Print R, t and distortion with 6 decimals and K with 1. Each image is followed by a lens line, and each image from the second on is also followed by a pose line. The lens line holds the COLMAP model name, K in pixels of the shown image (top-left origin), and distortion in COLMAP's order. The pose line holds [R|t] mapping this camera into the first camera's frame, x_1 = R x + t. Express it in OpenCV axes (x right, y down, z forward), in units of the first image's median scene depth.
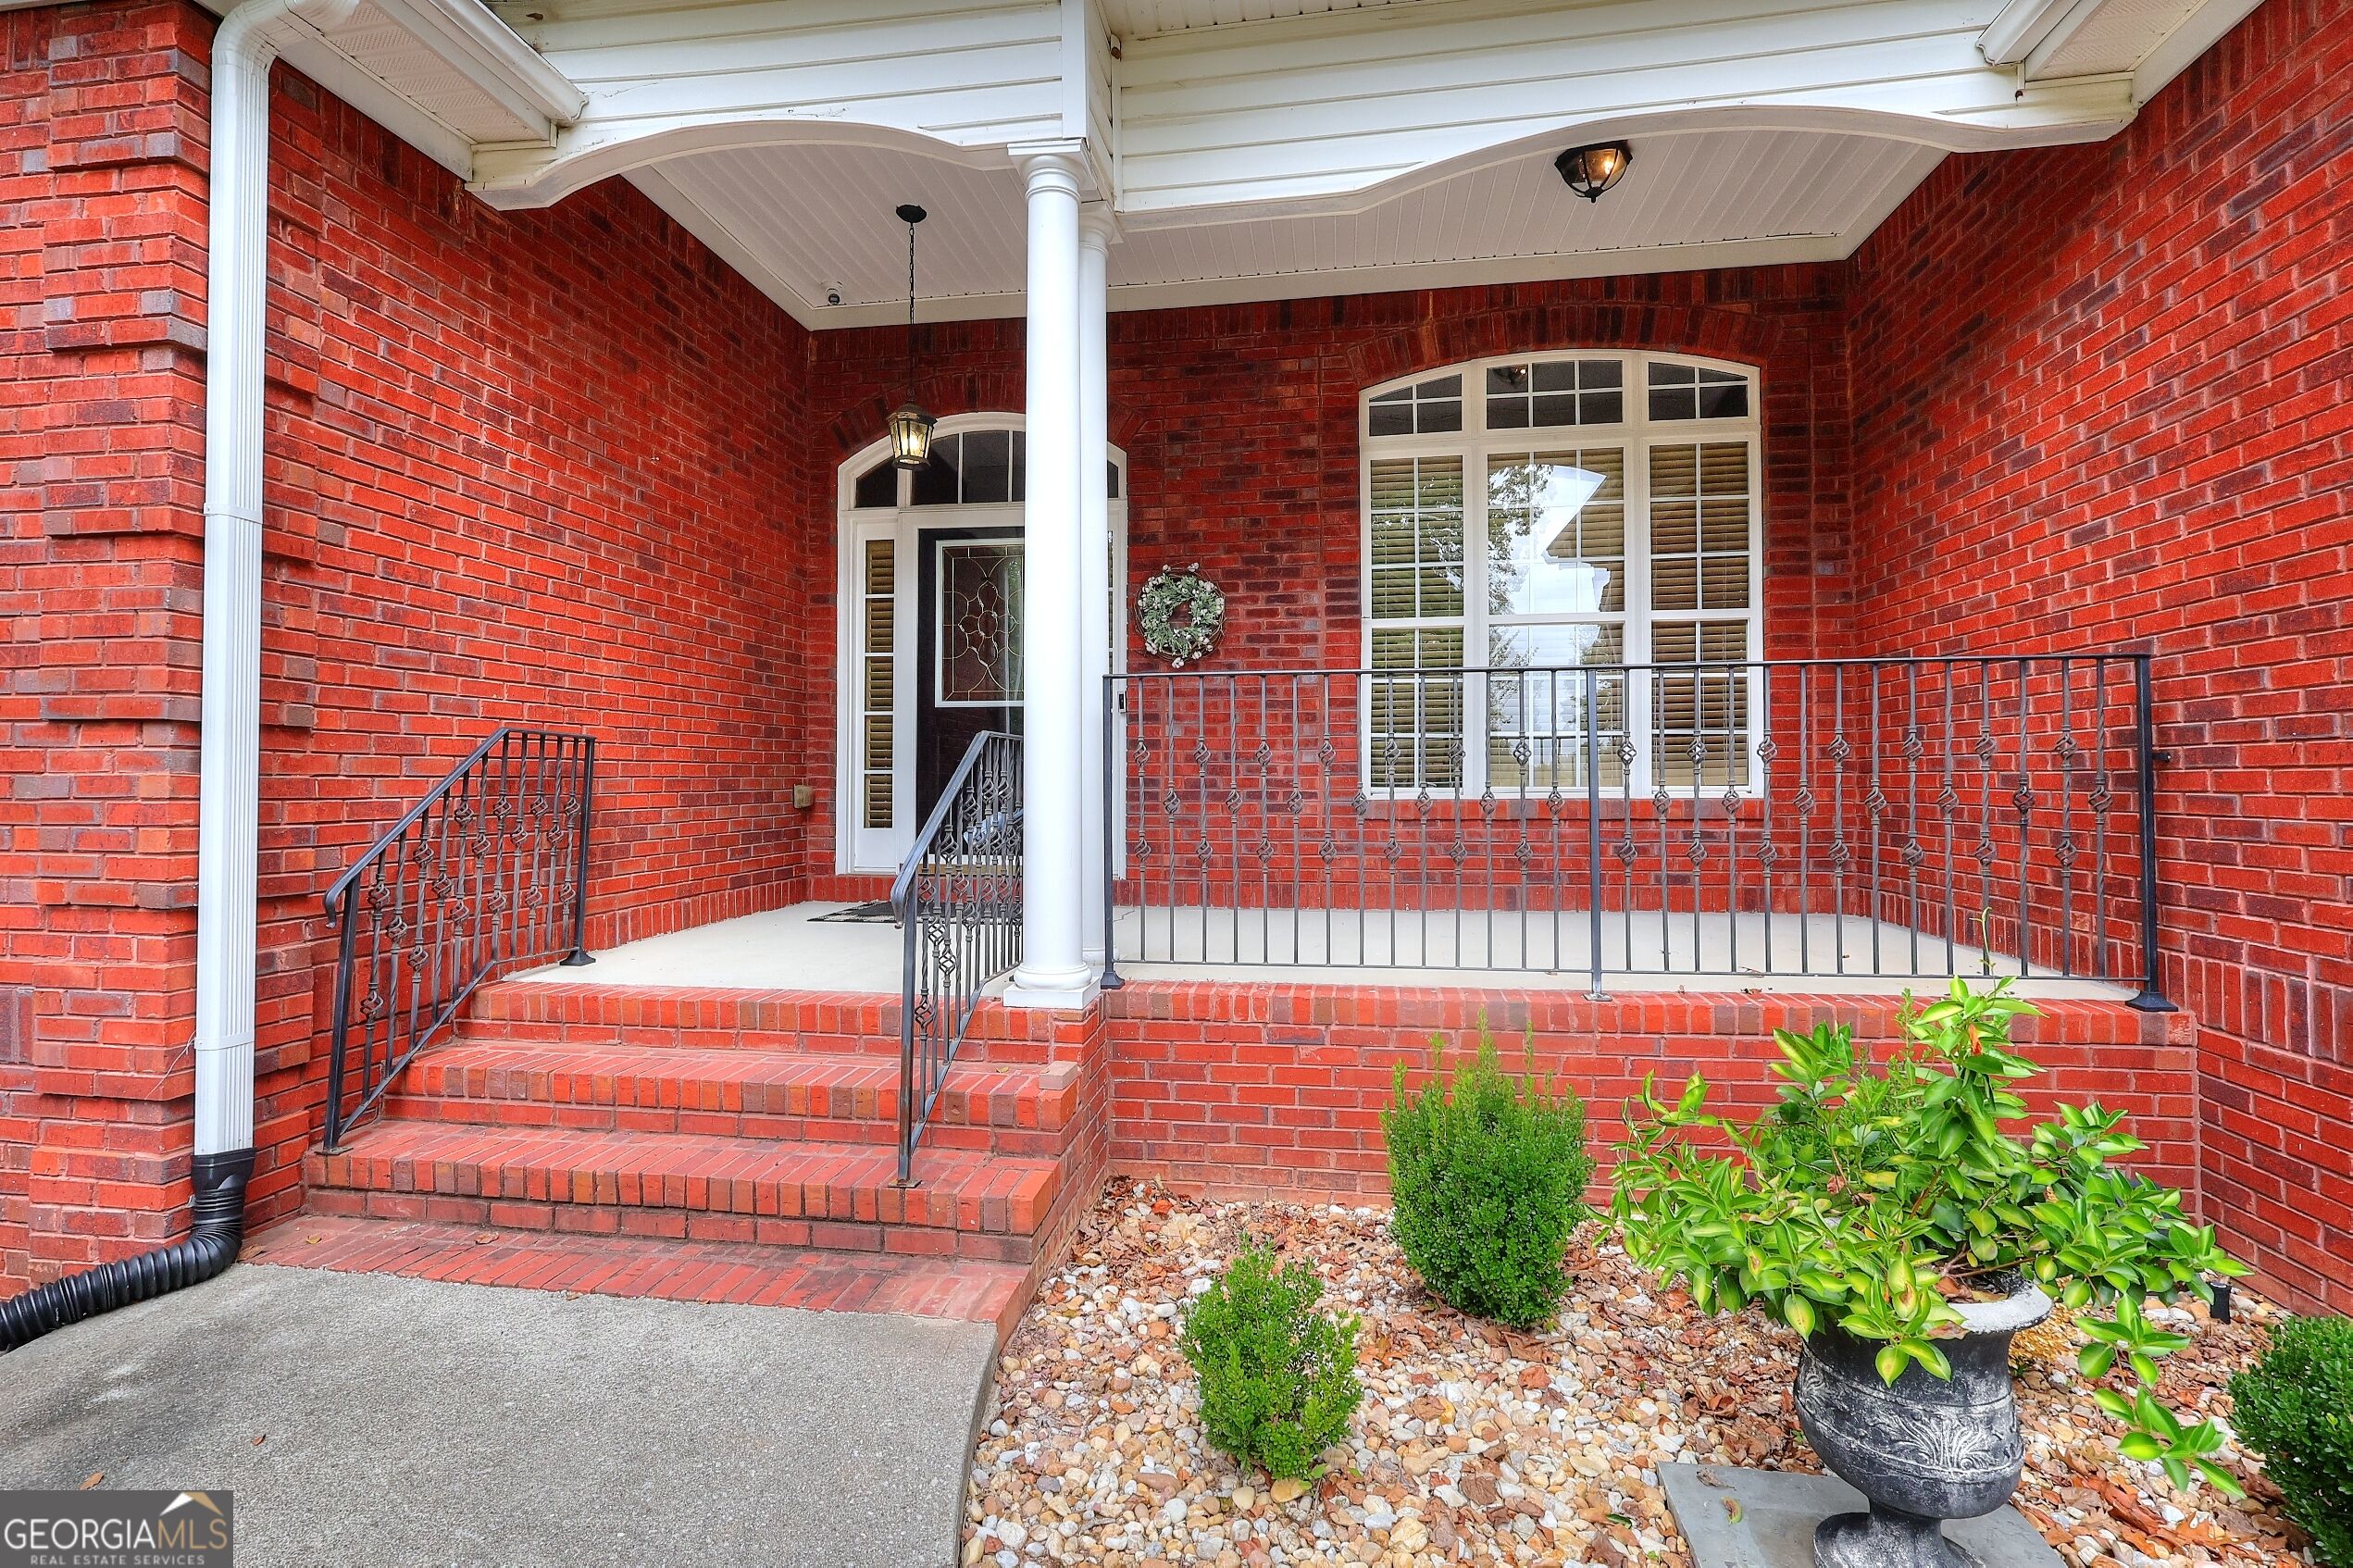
lens RADIAL K [[1101.6, 0, 1184.0], [0, 1101.6, 775.1], [0, 0, 1]] dist [0.004940, -0.001725]
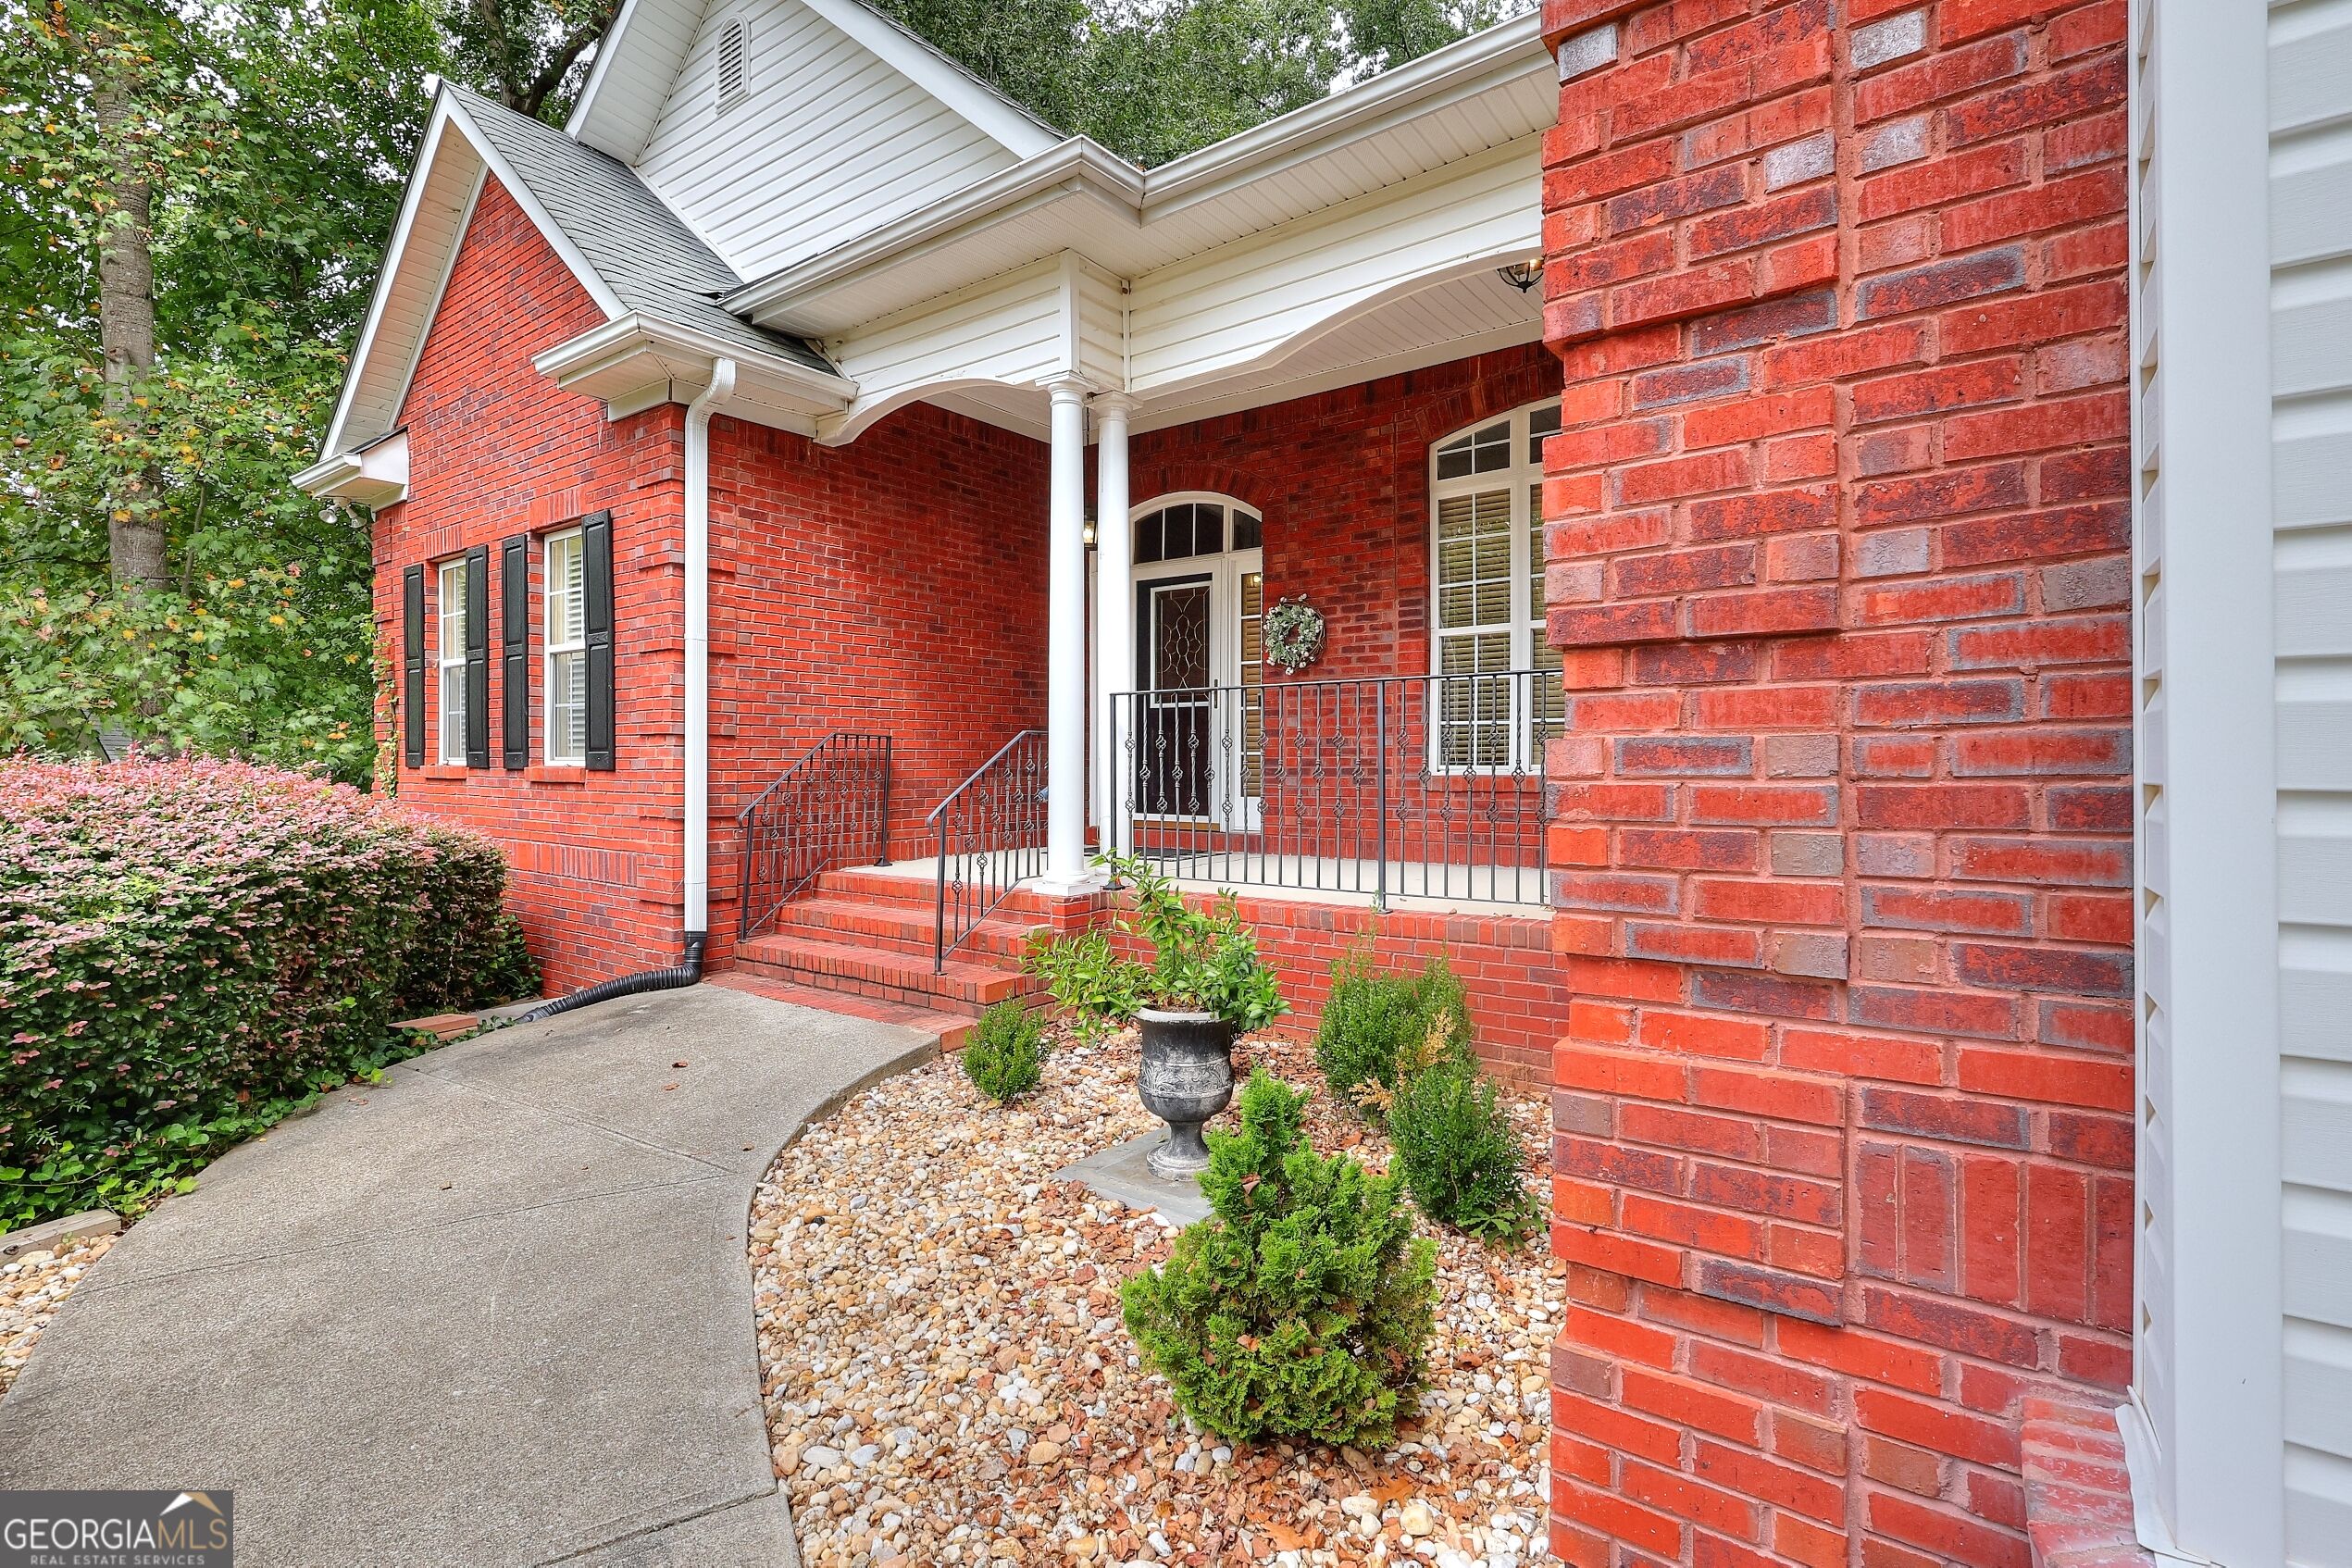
lens RADIAL K [[1101.1, 0, 1173.4], [0, 1101.1, 780.3], [0, 0, 1]] dist [0.004940, -0.001725]
pose [[0.882054, 0.006555, -0.471103, 0.696681], [0.004358, 0.999747, 0.022071, -0.000894], [0.471128, -0.021521, 0.881802, -0.330351]]
